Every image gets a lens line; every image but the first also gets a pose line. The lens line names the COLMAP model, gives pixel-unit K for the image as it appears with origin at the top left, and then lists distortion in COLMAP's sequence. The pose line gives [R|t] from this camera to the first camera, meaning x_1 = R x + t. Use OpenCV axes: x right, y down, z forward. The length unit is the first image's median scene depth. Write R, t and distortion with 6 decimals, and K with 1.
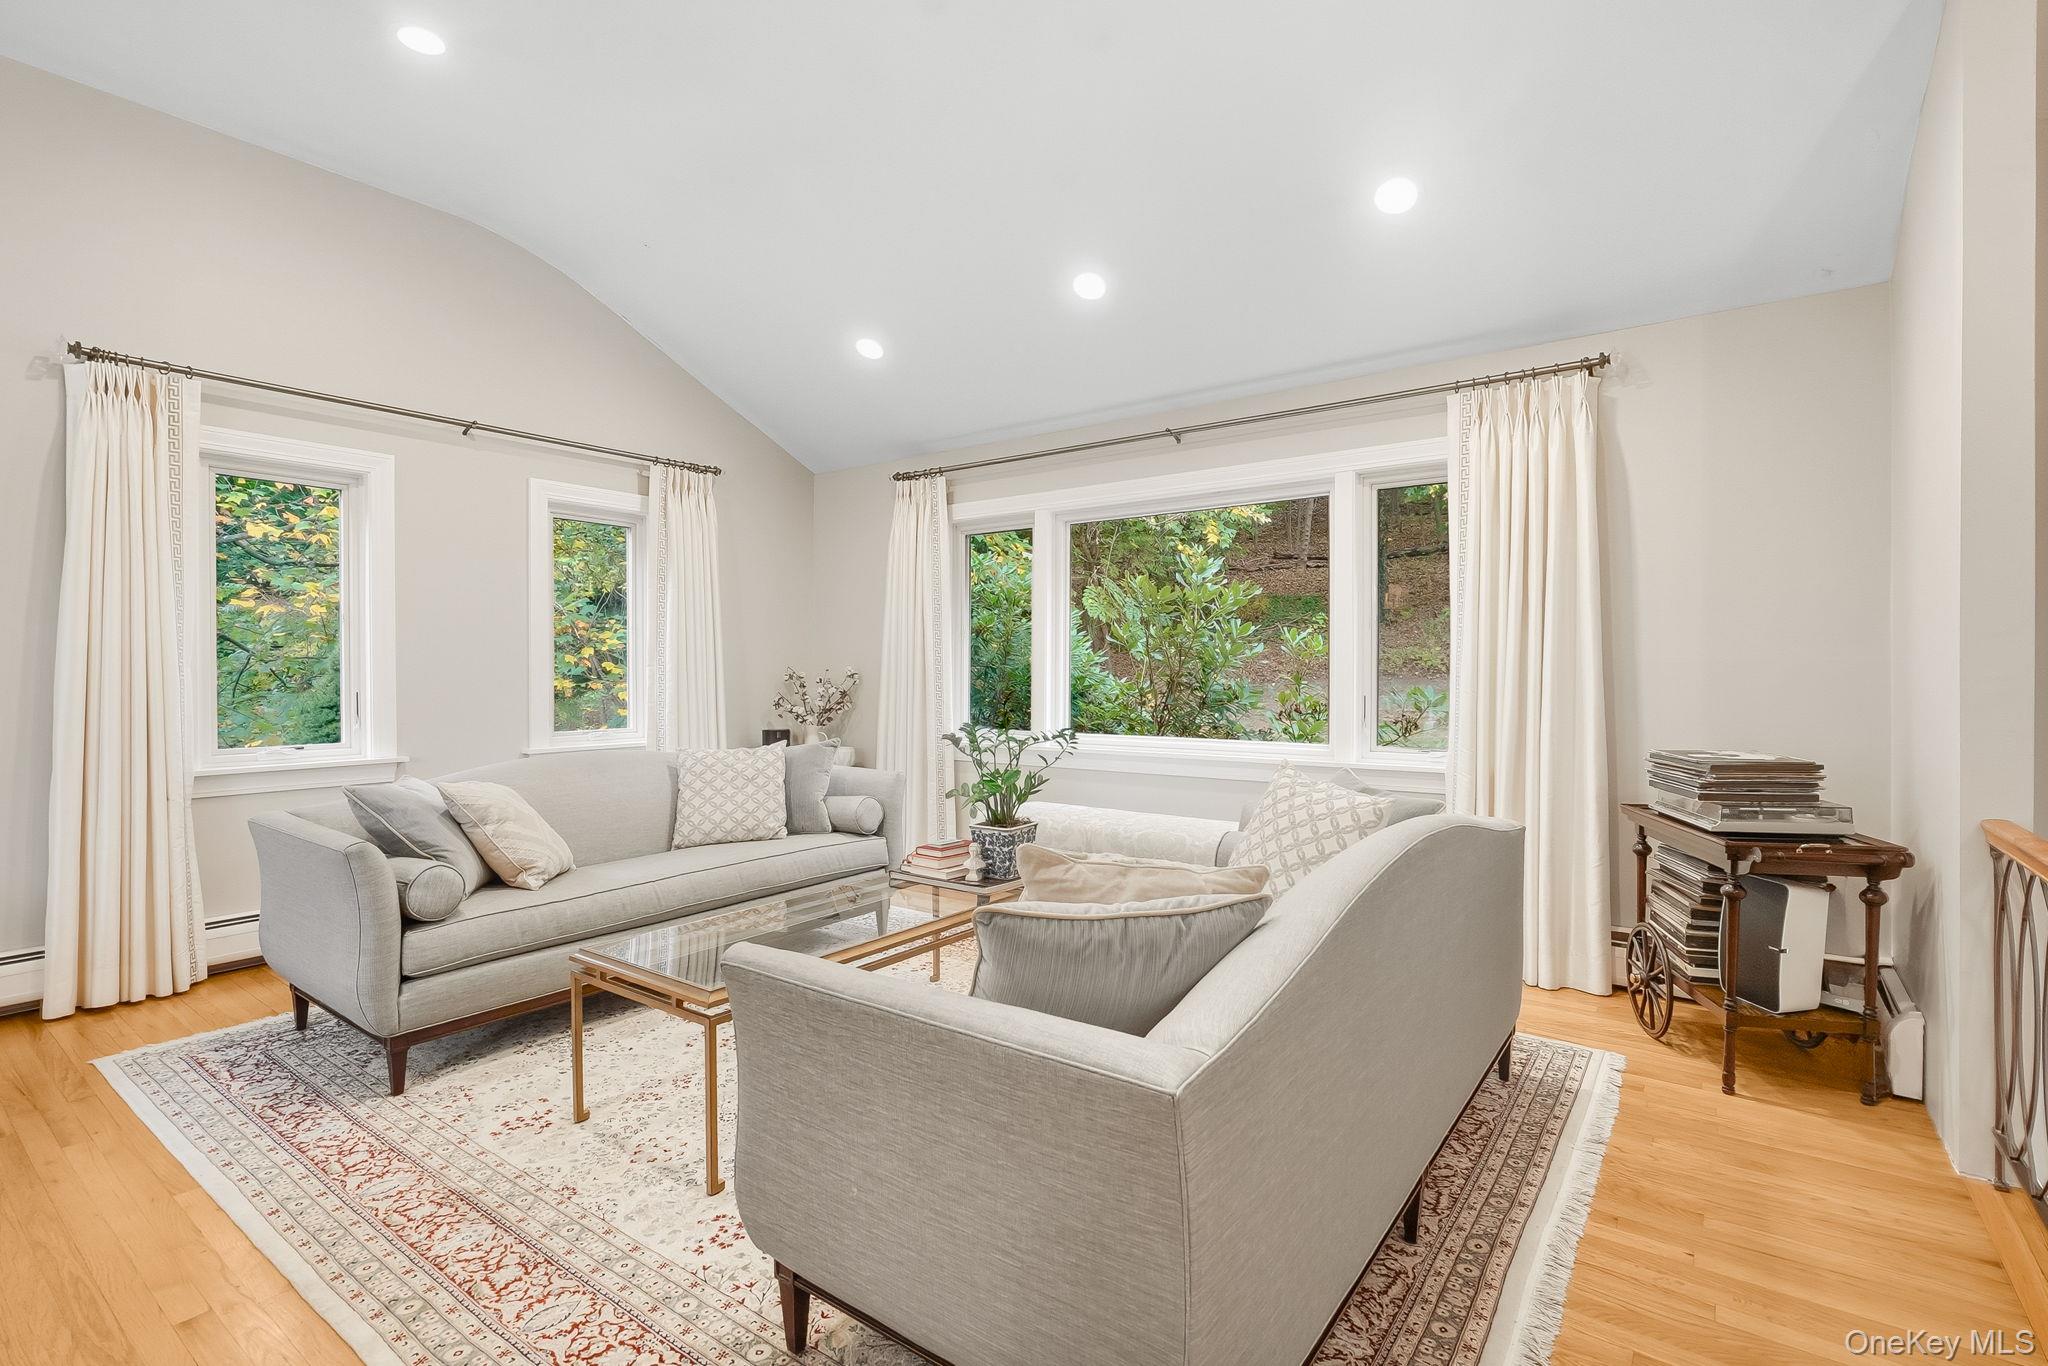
lens RADIAL K [[949.4, 0, 1029.8], [0, 949.4, 677.8], [0, 0, 1]] dist [-0.003801, 0.001715]
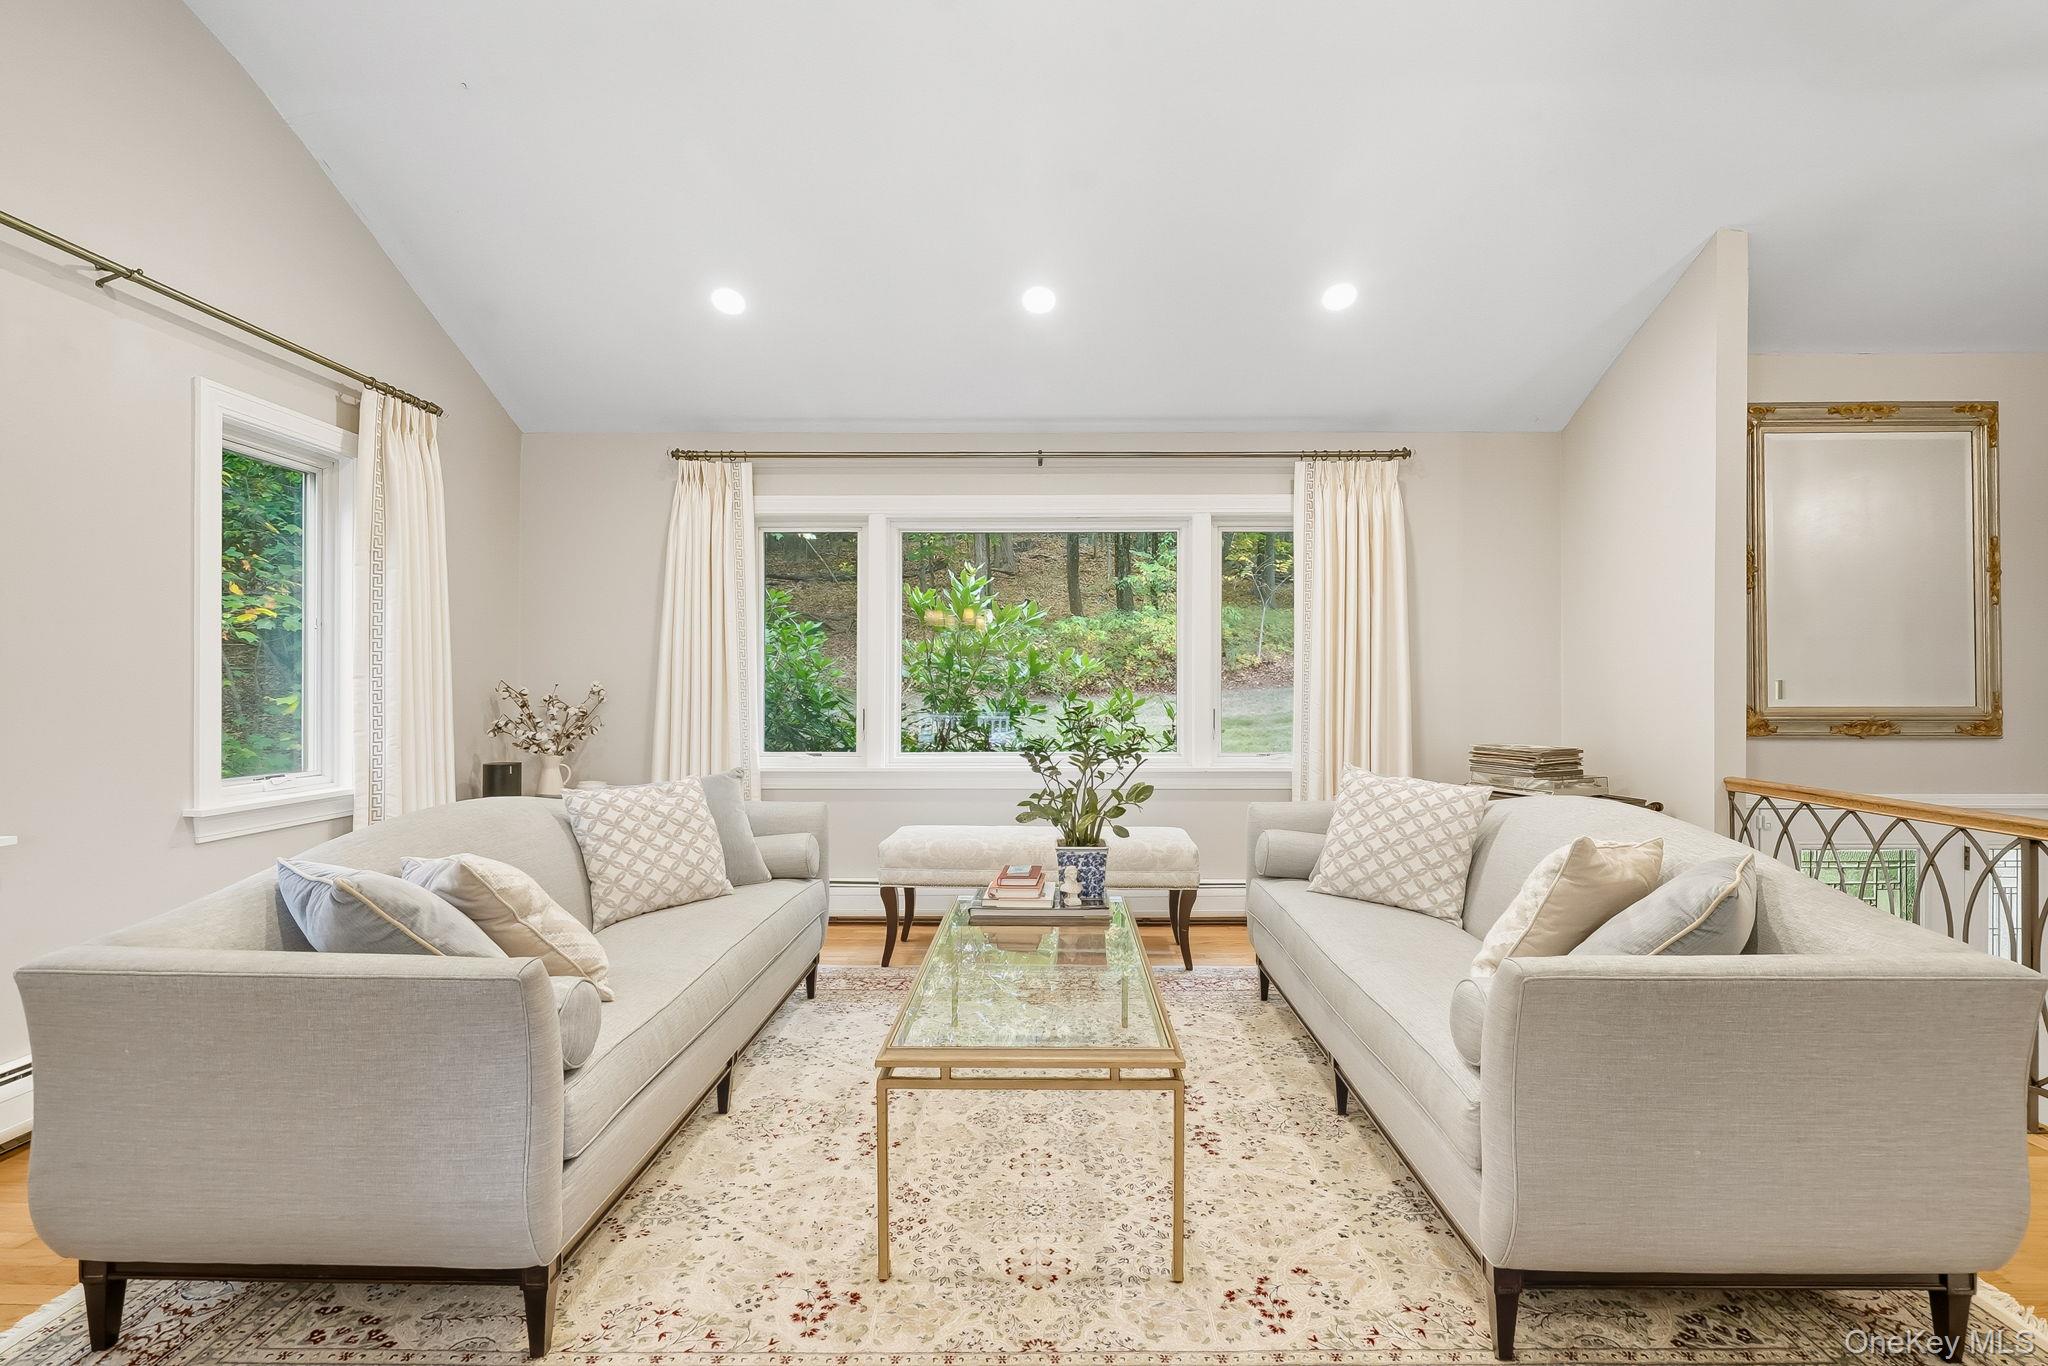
lens RADIAL K [[949.4, 0, 1034.0], [0, 949.4, 687.0], [0, 0, 1]] dist [-0.003801, 0.001715]
pose [[0.811038, 0.002222, 0.584990, -0.509321], [0.002626, 0.999969, -0.007439, 0.000758], [-0.584988, 0.007570, 0.811006, 0.192495]]
